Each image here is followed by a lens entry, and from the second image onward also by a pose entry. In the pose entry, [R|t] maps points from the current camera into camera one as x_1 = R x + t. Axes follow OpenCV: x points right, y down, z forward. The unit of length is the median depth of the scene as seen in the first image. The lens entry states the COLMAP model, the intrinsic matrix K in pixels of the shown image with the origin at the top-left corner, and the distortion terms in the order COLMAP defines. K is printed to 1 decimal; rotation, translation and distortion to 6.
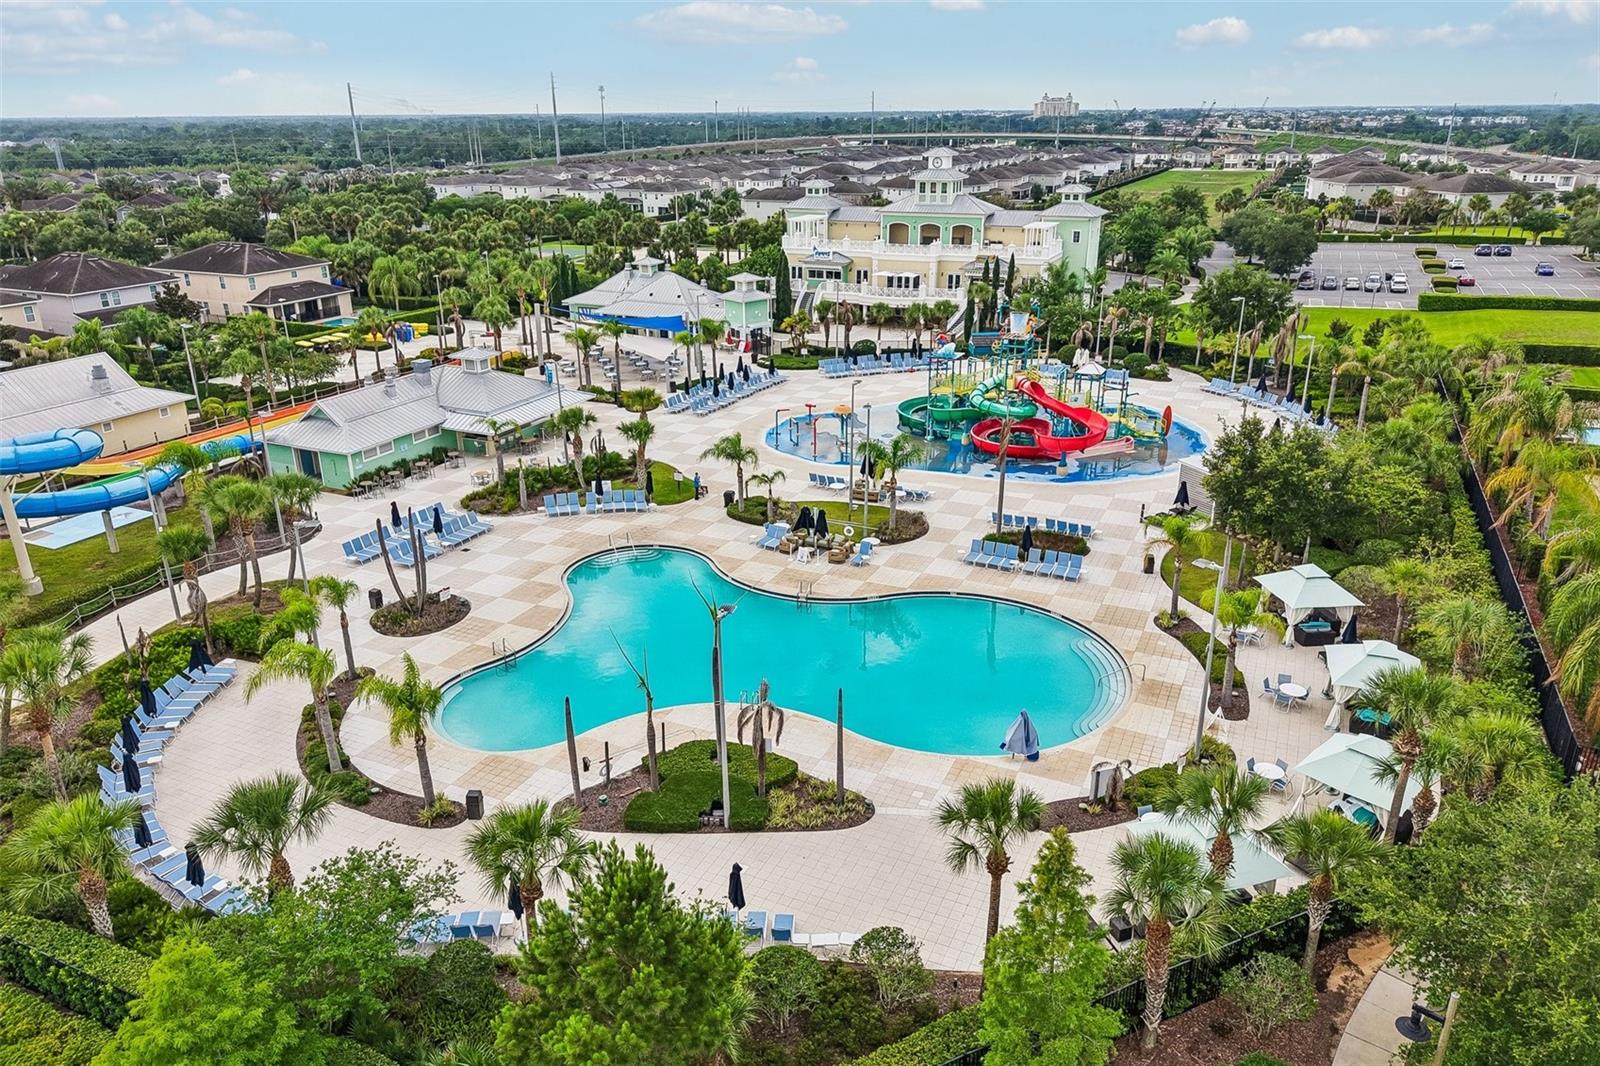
lens RADIAL K [[1080.7, 0, 800.0], [0, 1080.7, 533.0], [0, 0, 1]] dist [0.054415, -0.072632]
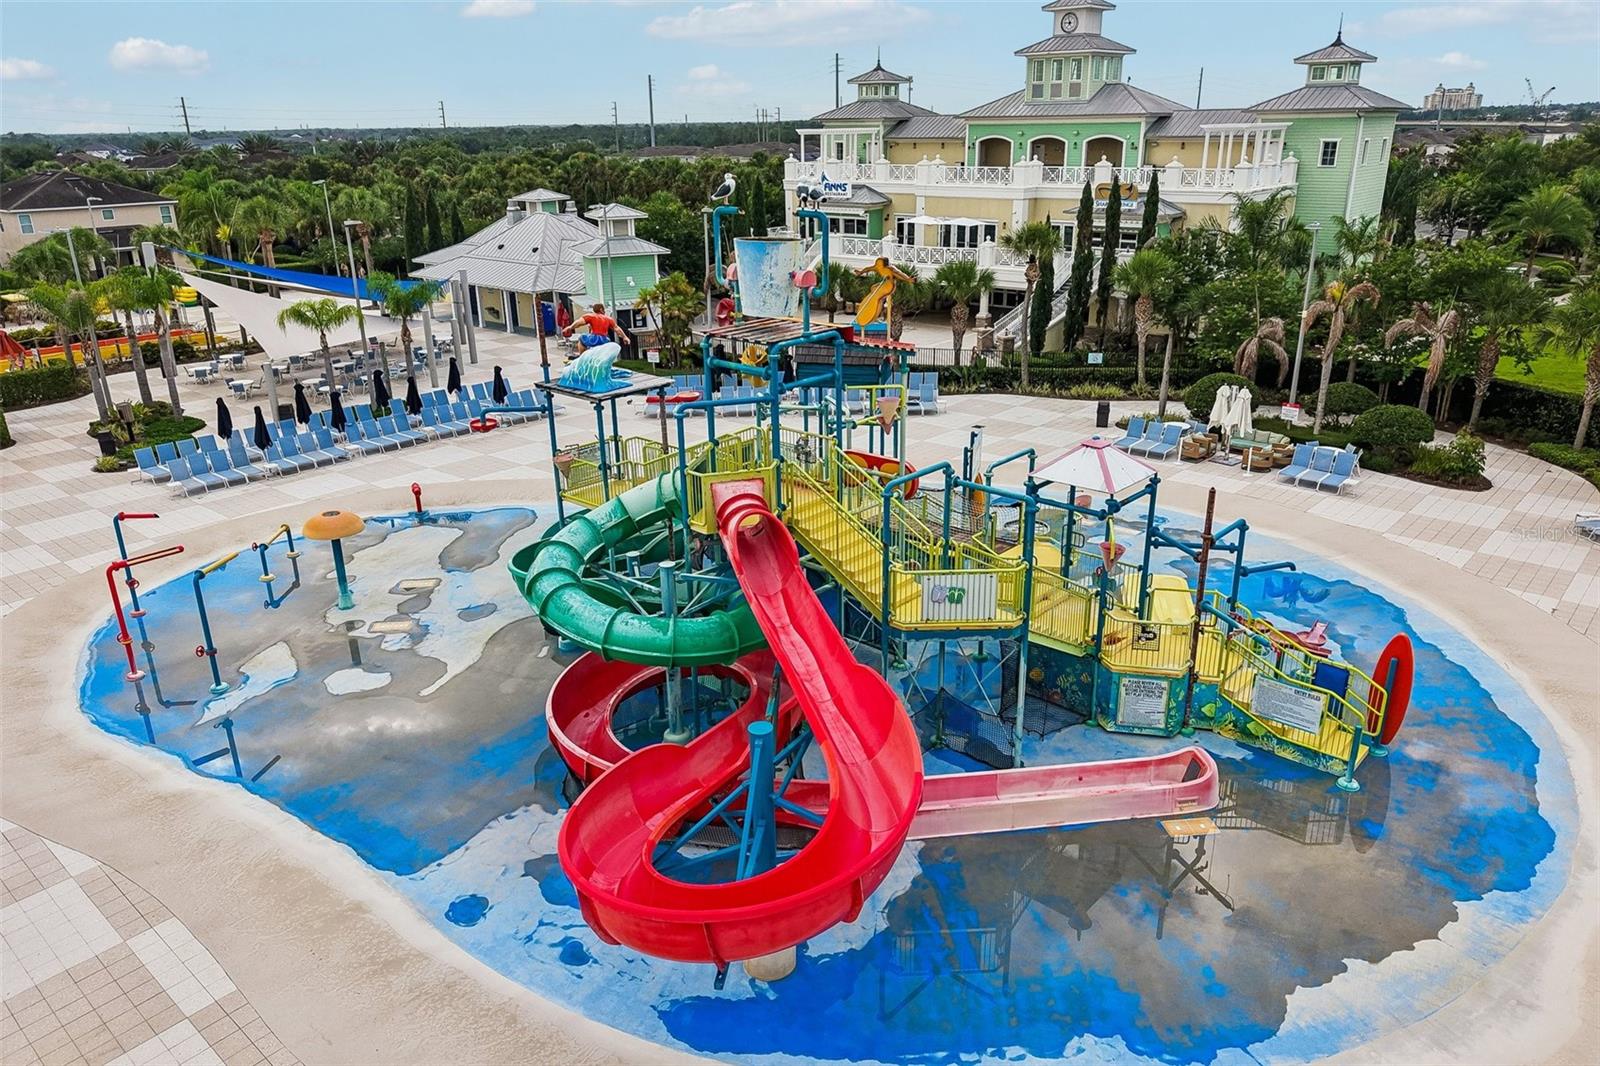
lens RADIAL K [[1113.0, 0, 800.0], [0, 1113.0, 533.0], [0, 0, 1]] dist [0.057240, -0.082299]
pose [[0.959752, 0.090645, -0.265819, 0.325568], [-0.093806, 0.995590, 0.000807, -0.152831], [0.264720, 0.024161, 0.964023, 0.853722]]
